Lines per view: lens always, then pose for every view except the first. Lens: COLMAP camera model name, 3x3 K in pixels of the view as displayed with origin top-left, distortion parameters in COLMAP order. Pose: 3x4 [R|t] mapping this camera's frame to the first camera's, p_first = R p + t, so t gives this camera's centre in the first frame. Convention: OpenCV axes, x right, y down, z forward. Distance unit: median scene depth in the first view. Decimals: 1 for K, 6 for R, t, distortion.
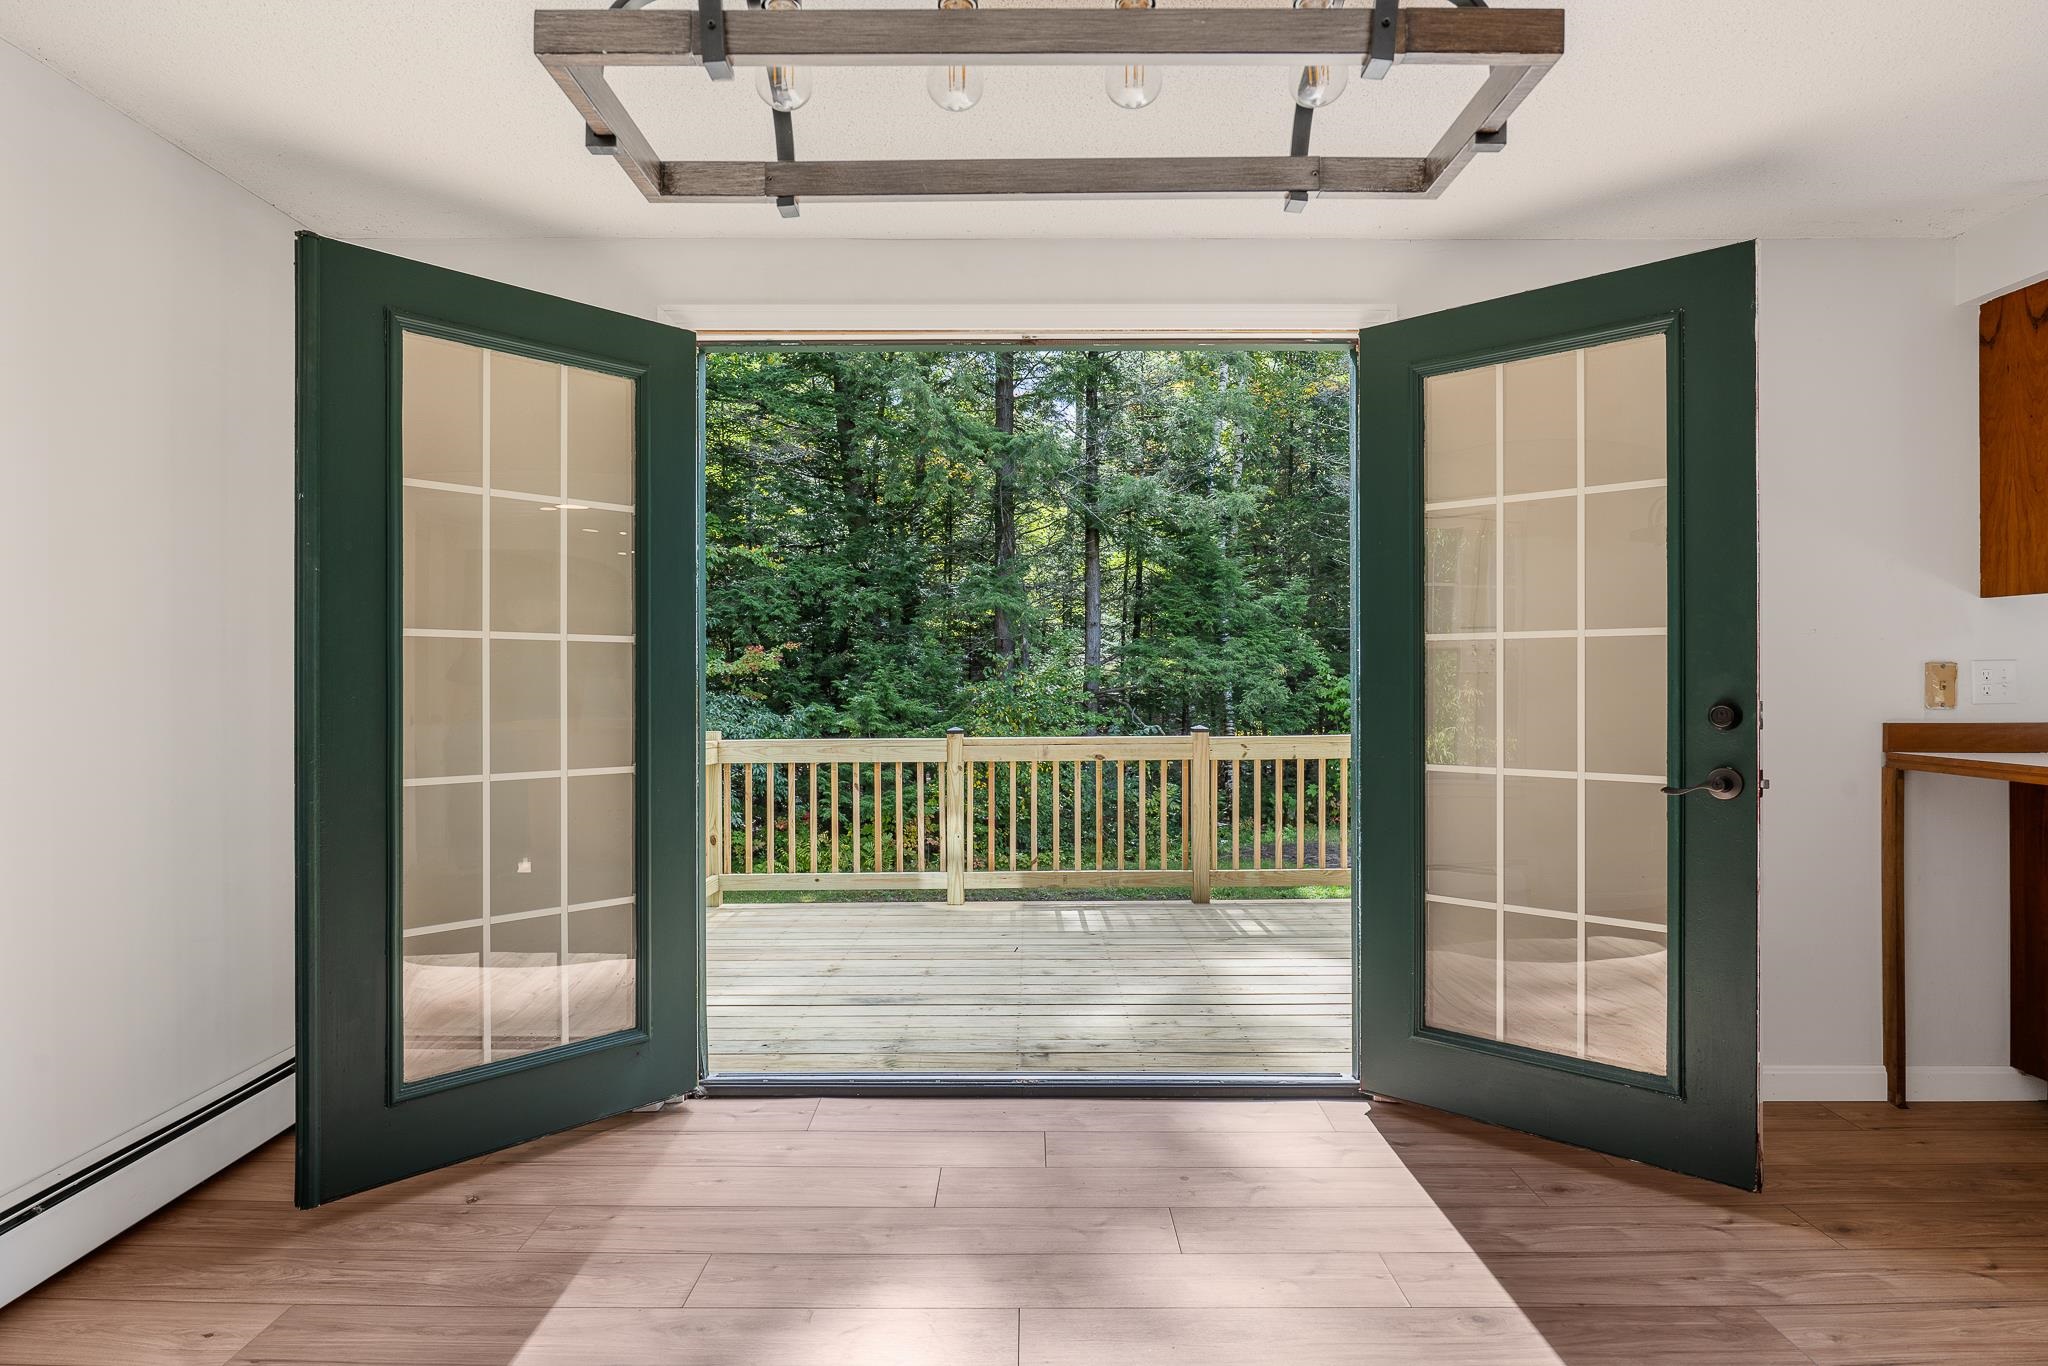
lens RADIAL K [[1142.3, 0, 991.8], [0, 1142.3, 735.9], [0, 0, 1]] dist [-0.003019, -0.000575]
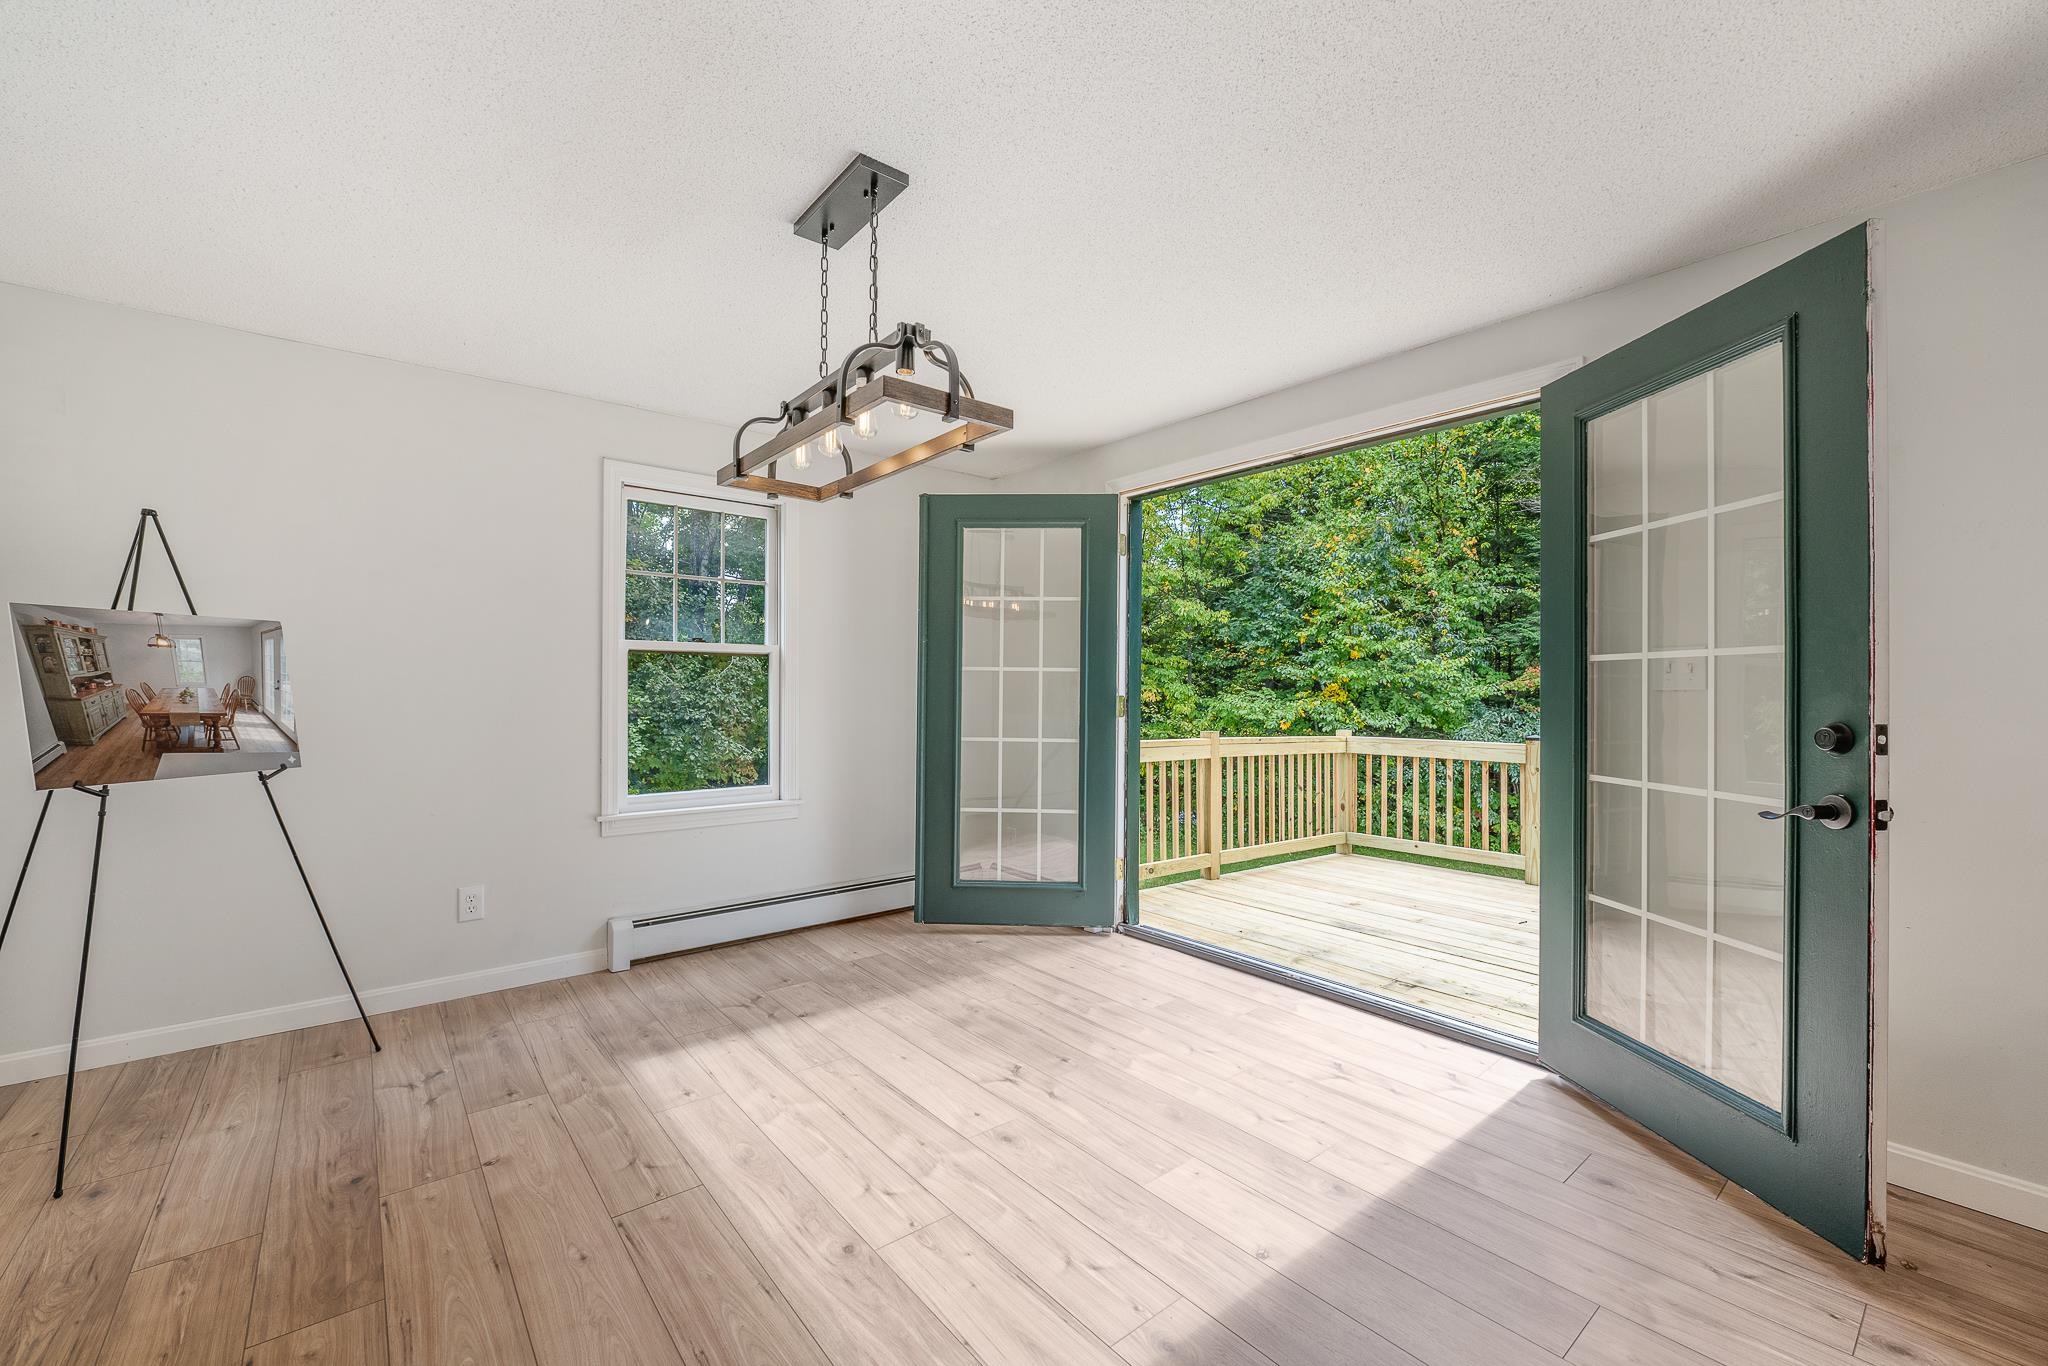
lens RADIAL K [[837.0, 0, 1021.6], [0, 837.0, 734.7], [0, 0, 1]] dist [-0.000885, -0.006877]
pose [[0.629323, 0.045720, -0.775798, 0.660261], [-0.045405, 0.998726, 0.022026, -0.005296], [0.775816, 0.021364, 0.630597, 0.082146]]
